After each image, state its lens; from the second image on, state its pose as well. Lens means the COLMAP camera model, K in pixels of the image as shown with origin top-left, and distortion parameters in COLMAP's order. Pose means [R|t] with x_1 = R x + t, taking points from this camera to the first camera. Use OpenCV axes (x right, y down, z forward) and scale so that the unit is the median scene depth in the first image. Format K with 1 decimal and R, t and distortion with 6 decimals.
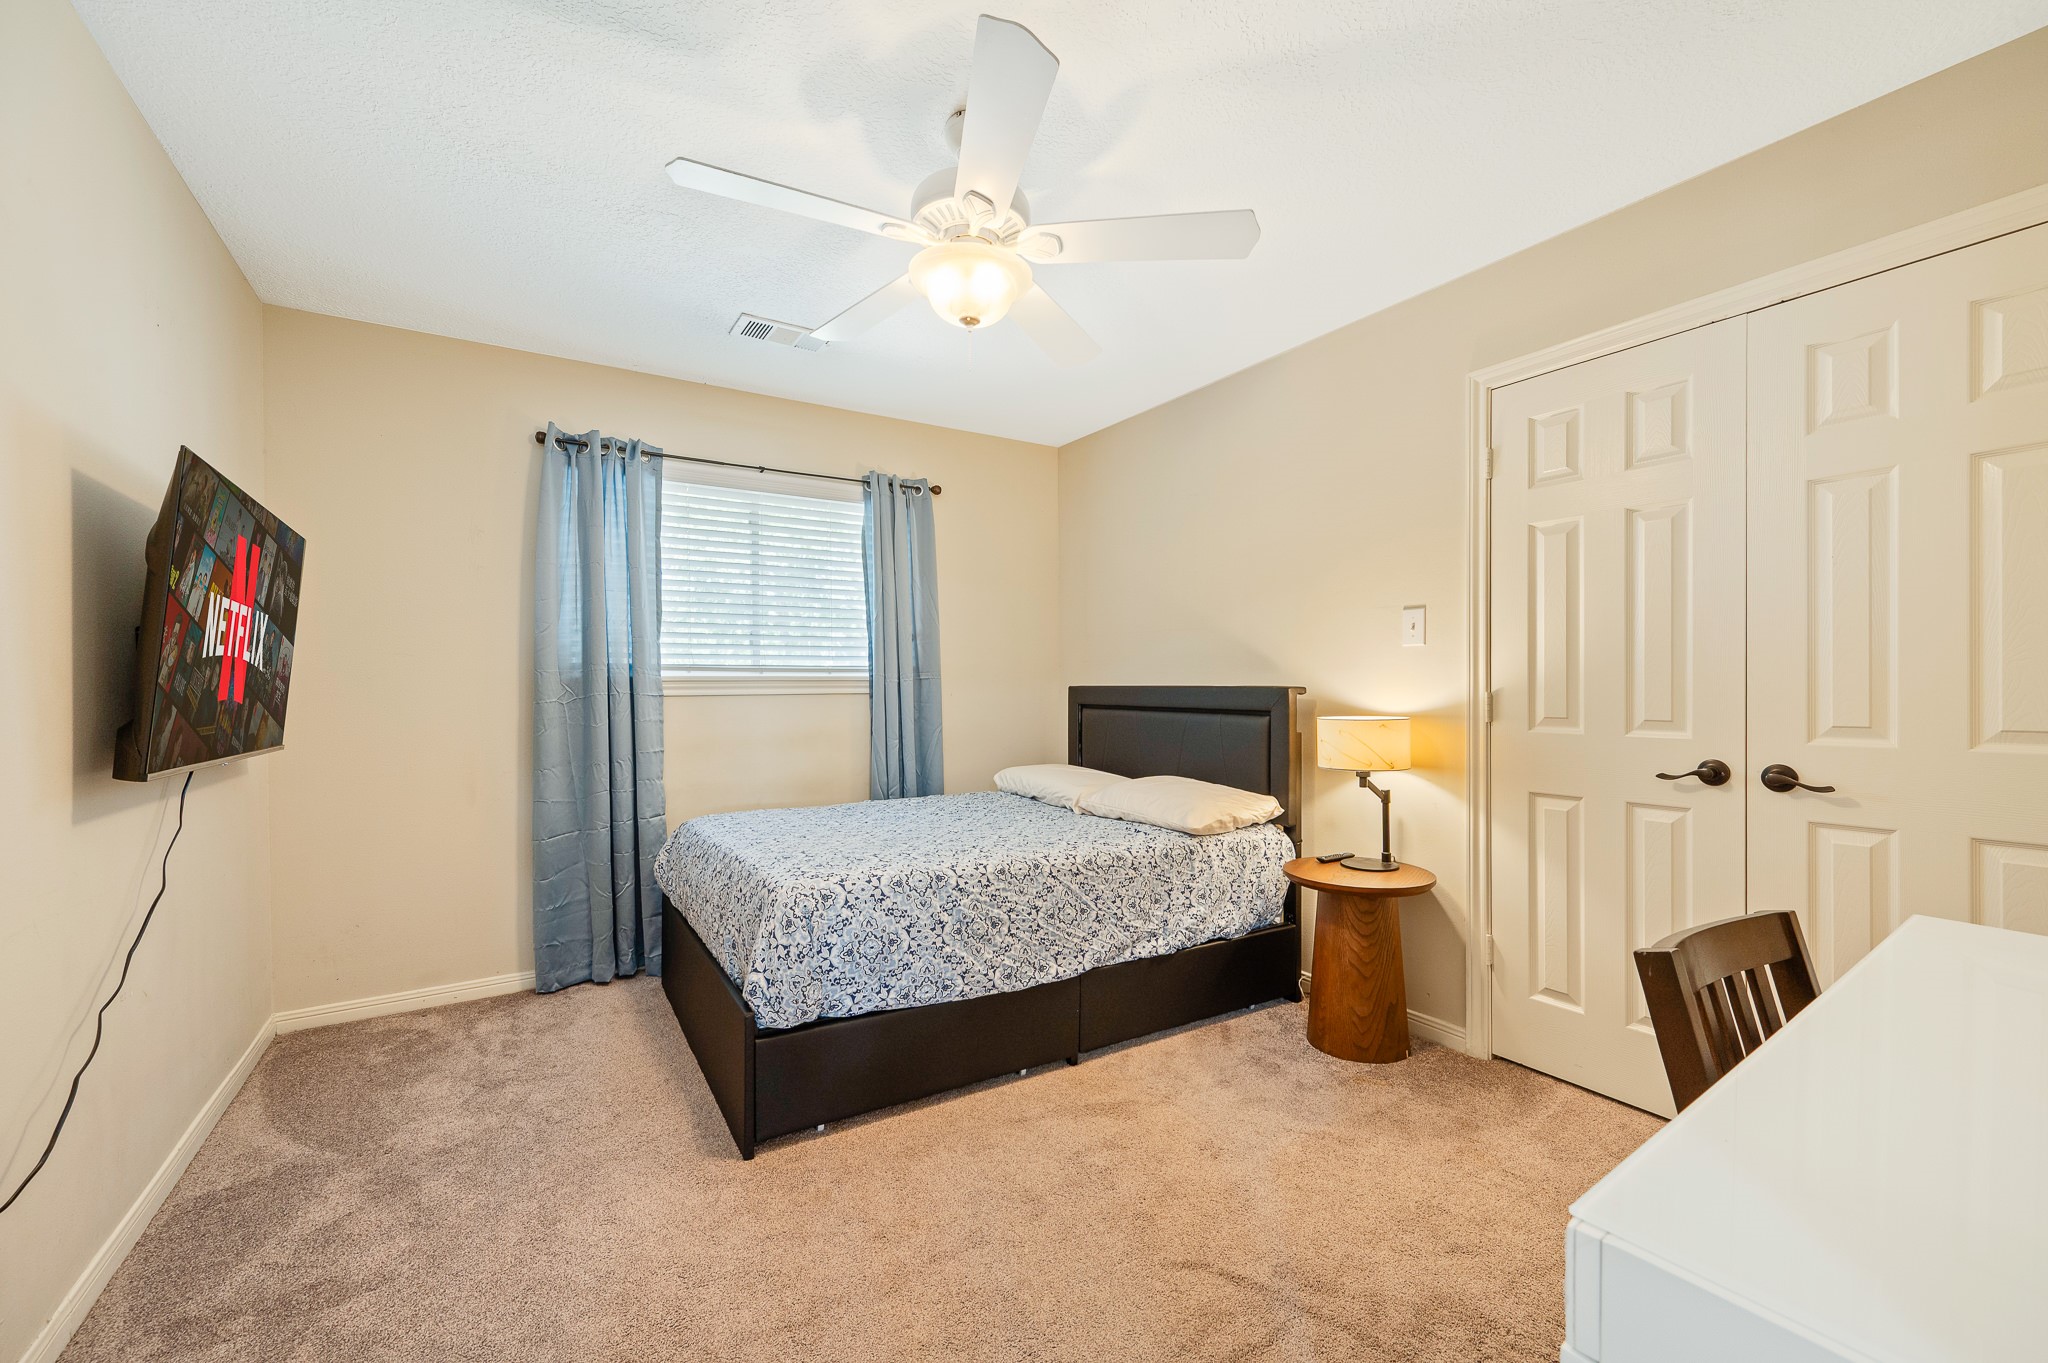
lens RADIAL K [[824.4, 0, 1015.9], [0, 824.4, 685.9], [0, 0, 1]] dist [0.000091, -0.000029]
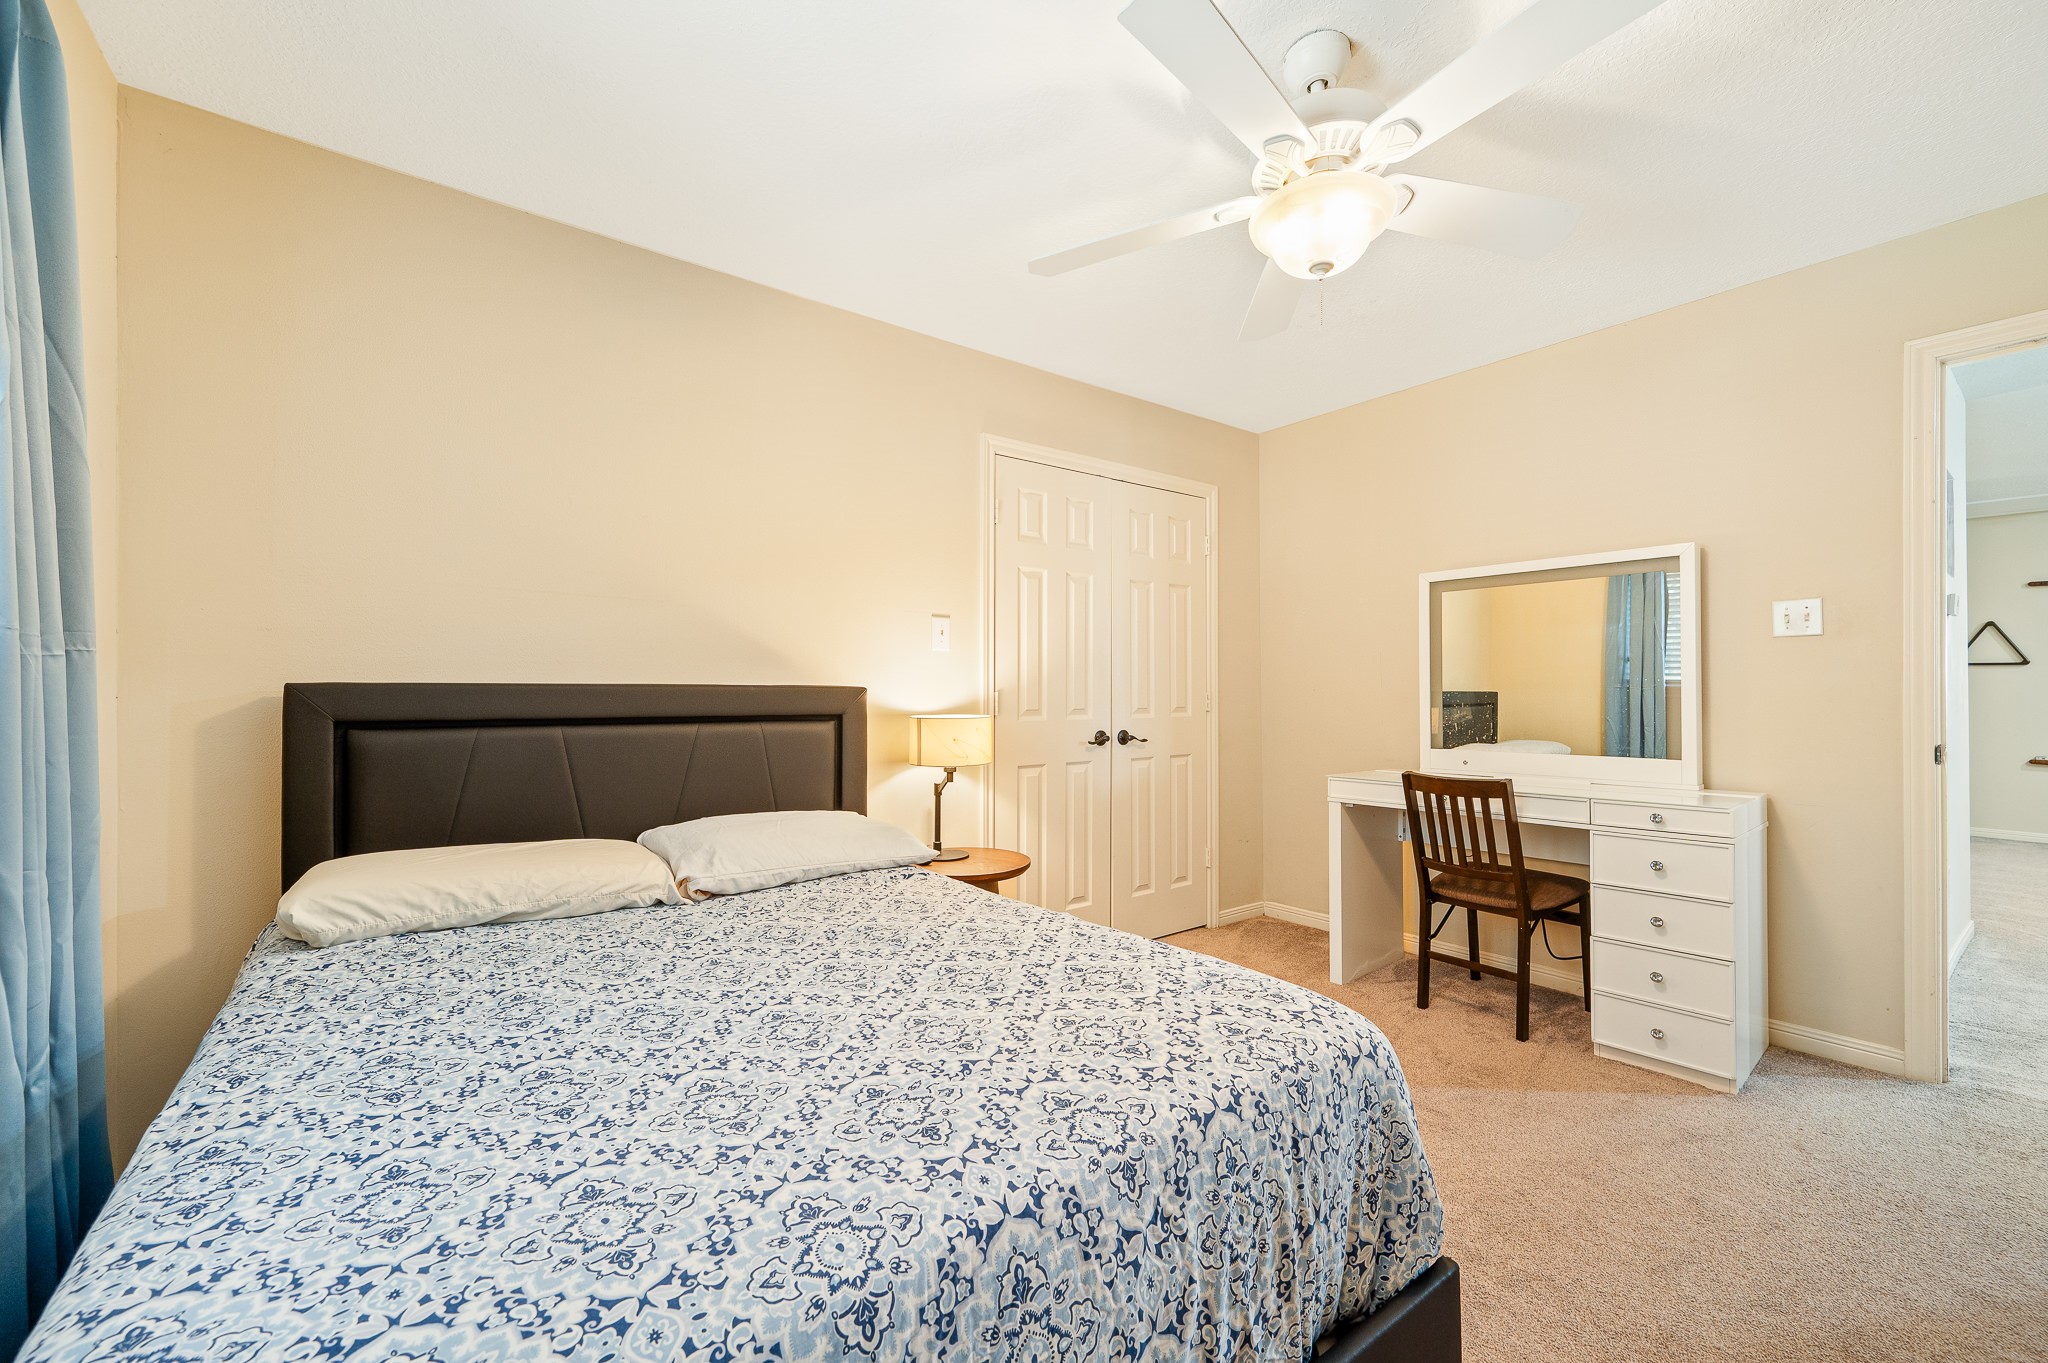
lens RADIAL K [[824.4, 0, 1015.9], [0, 824.4, 685.9], [0, 0, 1]] dist [0.000091, -0.000029]
pose [[-0.079566, 0.003483, 0.996823, -0.721902], [-0.002398, 0.999990, -0.003686, 0.003571], [-0.996827, -0.002684, -0.079557, 1.123899]]
